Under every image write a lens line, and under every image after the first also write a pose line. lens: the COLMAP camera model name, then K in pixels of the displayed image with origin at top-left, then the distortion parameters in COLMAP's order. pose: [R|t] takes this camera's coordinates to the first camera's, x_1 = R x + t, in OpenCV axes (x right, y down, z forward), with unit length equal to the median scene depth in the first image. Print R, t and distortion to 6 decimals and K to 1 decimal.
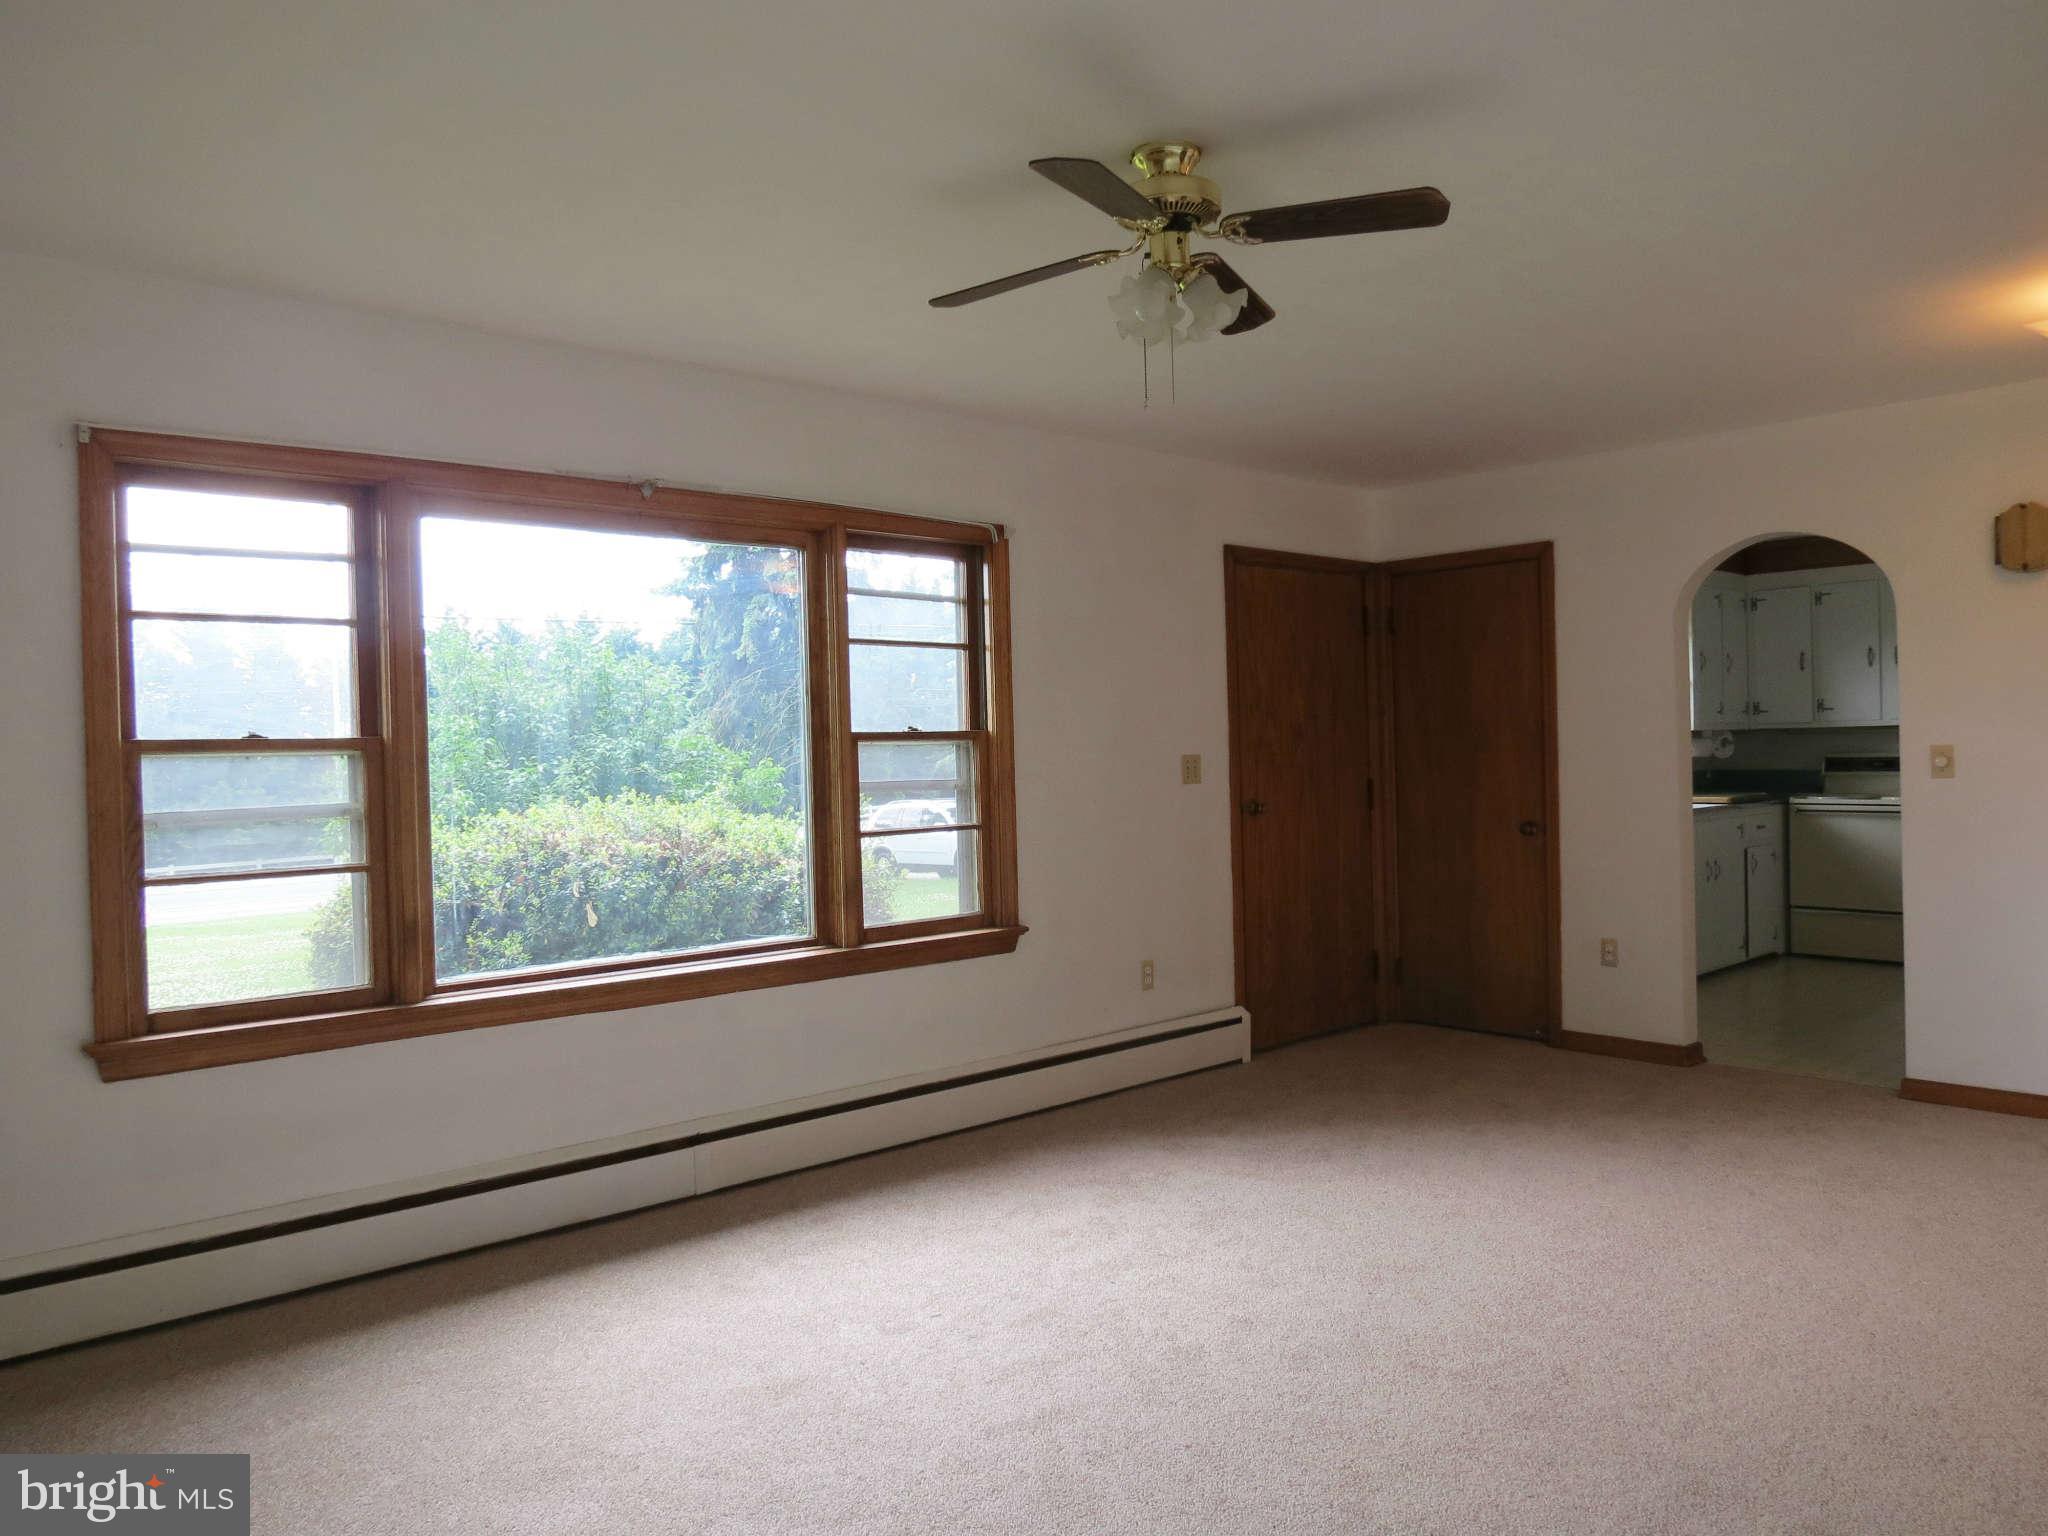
lens RADIAL K [[1442.6, 0, 1032.8], [0, 1442.6, 770.8], [0, 0, 1]] dist [-0.035552, 0.013962]
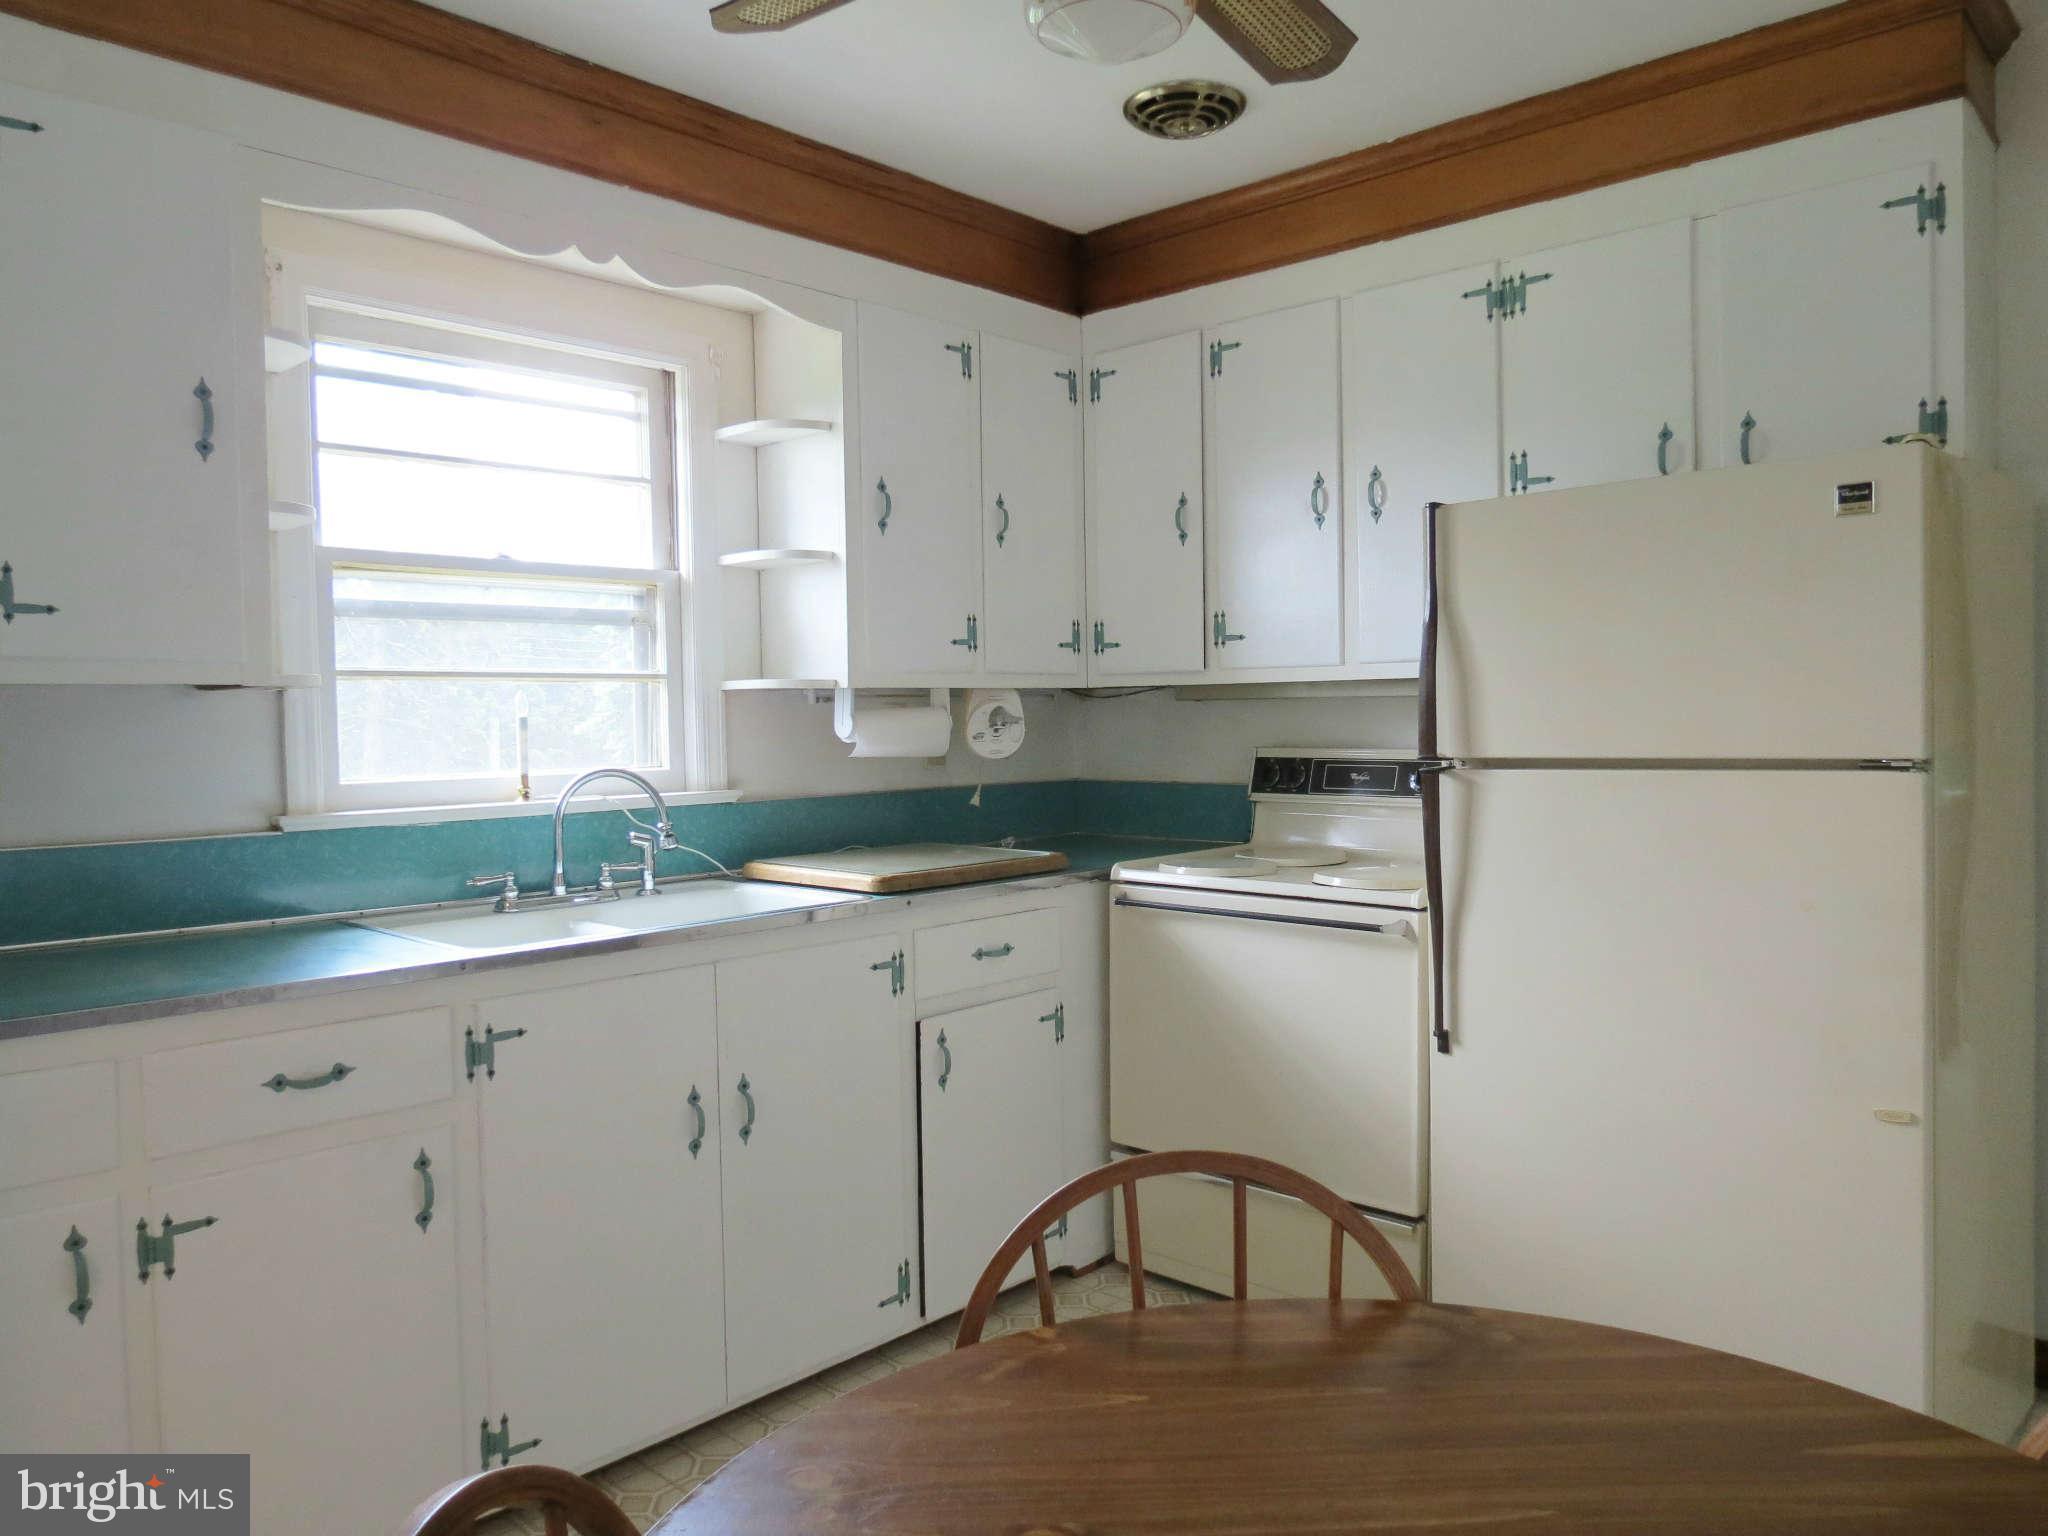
lens RADIAL K [[1442.6, 0, 1019.8], [0, 1442.6, 768.8], [0, 0, 1]] dist [-0.035552, 0.013962]
pose [[0.996460, 0.006202, 0.083838, 0.474440], [-0.008124, 0.999711, 0.022610, -0.015848], [-0.083673, -0.023211, 0.996223, 0.619089]]
